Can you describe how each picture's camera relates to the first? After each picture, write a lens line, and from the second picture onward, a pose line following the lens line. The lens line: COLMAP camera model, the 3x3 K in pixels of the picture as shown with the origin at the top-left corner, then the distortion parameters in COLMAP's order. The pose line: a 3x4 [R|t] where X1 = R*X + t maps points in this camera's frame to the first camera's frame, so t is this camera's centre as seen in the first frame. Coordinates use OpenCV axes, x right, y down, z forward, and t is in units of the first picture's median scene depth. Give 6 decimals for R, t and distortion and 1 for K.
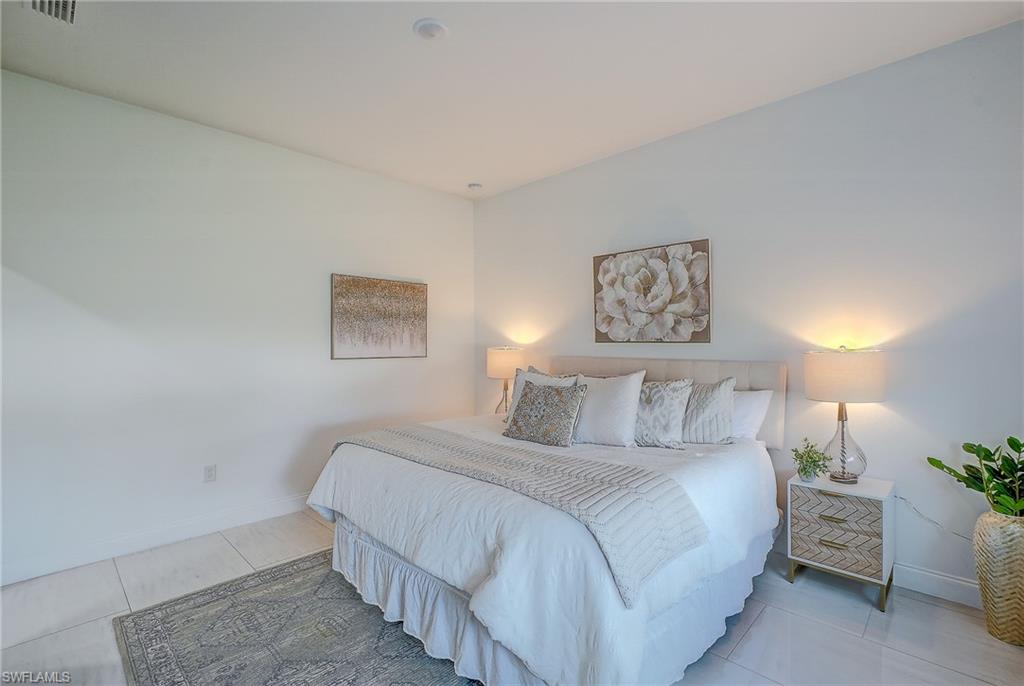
lens RADIAL K [[455.9, 0, 512.0], [0, 455.9, 343.0], [0, 0, 1]] dist [-0.001053, -0.000196]
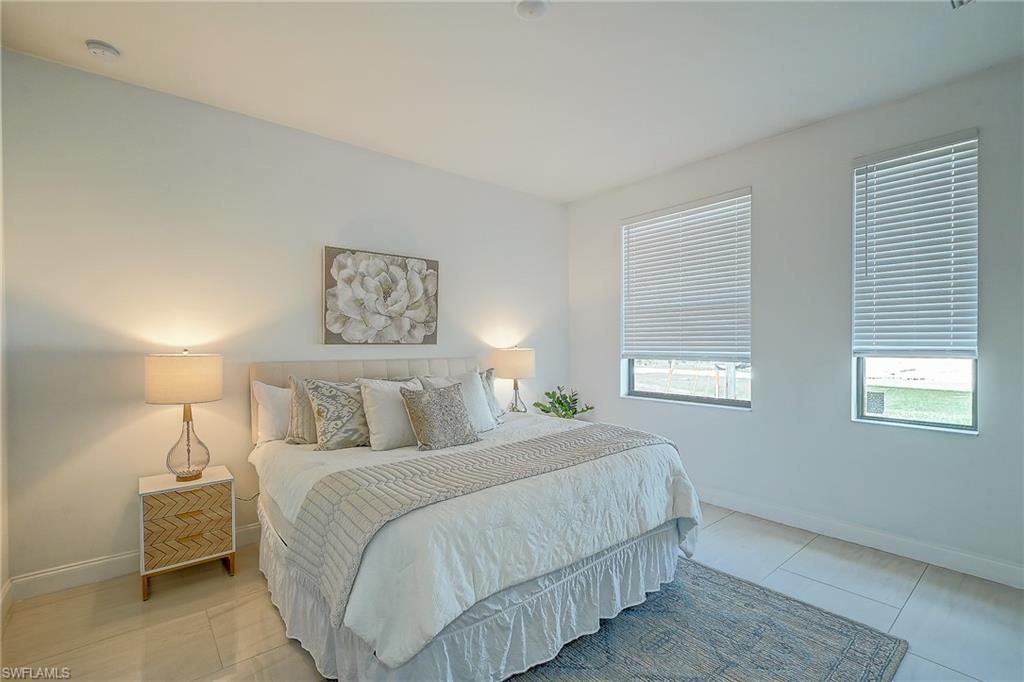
lens RADIAL K [[449.9, 0, 510.7], [0, 449.9, 346.3], [0, 0, 1]] dist [-0.003593, -0.000658]
pose [[0.109866, -0.005672, 0.993930, -0.691314], [0.001854, 0.999983, 0.005502, -0.001373], [-0.993945, 0.001238, 0.109875, 0.597517]]
